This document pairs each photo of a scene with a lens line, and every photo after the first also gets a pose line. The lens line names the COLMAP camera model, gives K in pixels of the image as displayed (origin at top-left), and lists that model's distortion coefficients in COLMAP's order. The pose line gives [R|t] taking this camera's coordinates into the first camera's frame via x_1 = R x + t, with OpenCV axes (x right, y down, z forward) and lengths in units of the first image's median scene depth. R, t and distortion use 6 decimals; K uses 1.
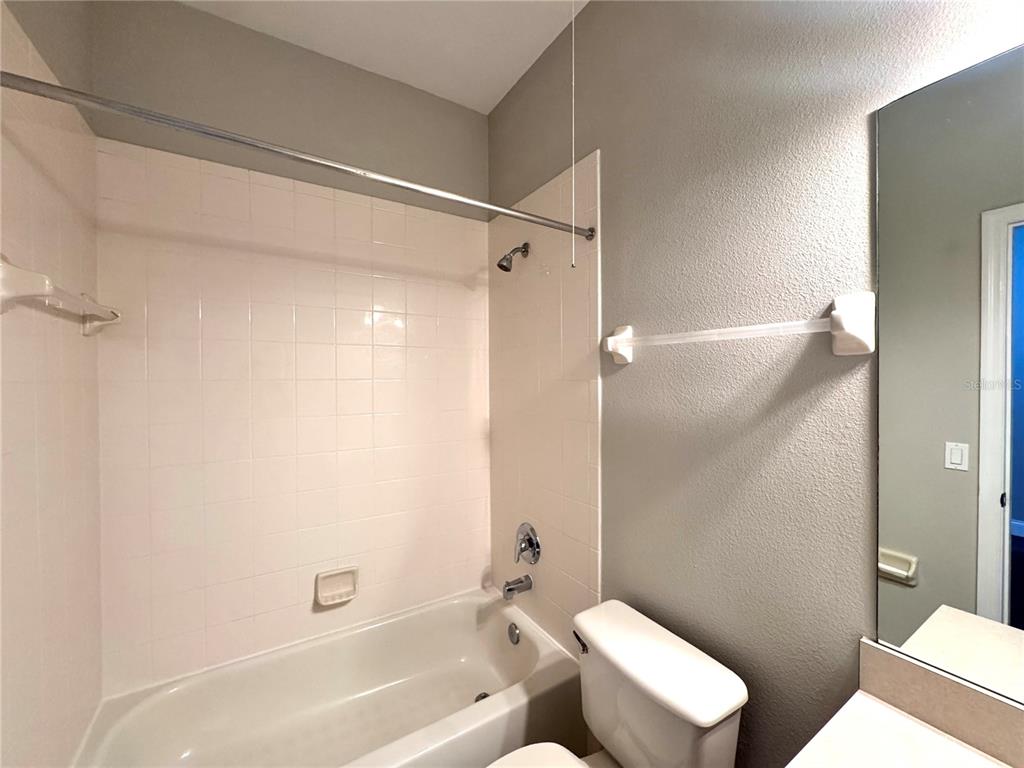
lens RADIAL K [[406.9, 0, 510.3], [0, 406.9, 383.1], [0, 0, 1]] dist [-0.002835, -0.000384]
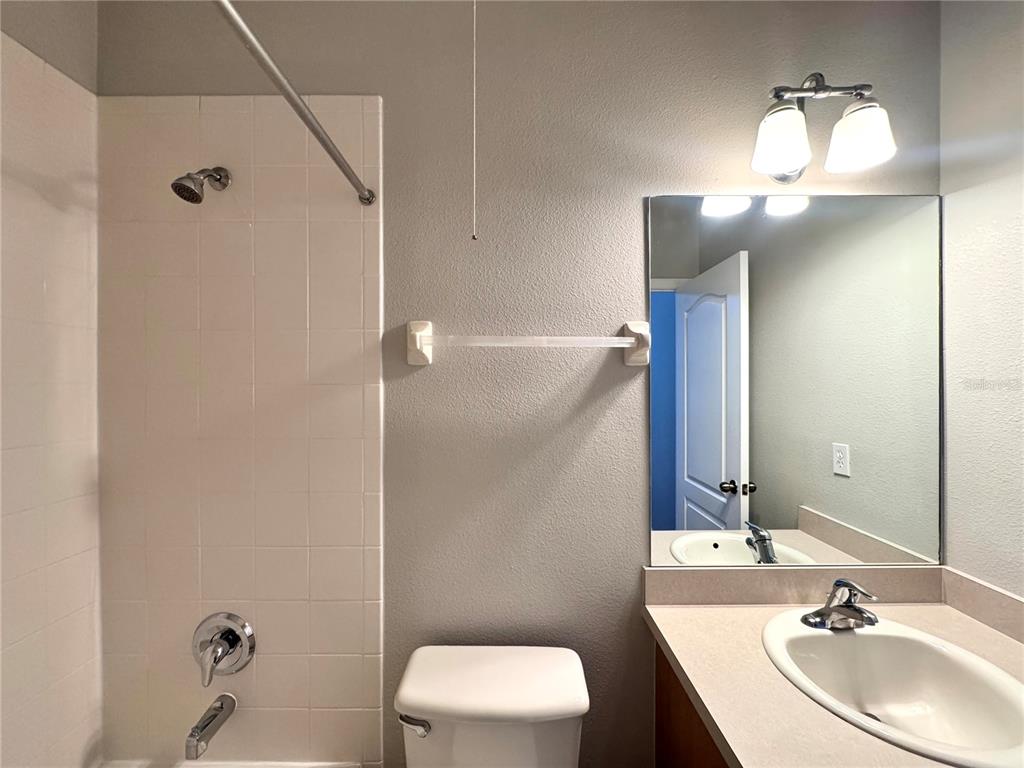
lens RADIAL K [[406.9, 0, 510.3], [0, 406.9, 383.1], [0, 0, 1]] dist [-0.002835, -0.000384]
pose [[0.529926, 0.003208, 0.848038, -0.373638], [0.008771, 0.999919, -0.009263, -0.000104], [-0.847999, 0.012347, 0.529855, 0.419889]]
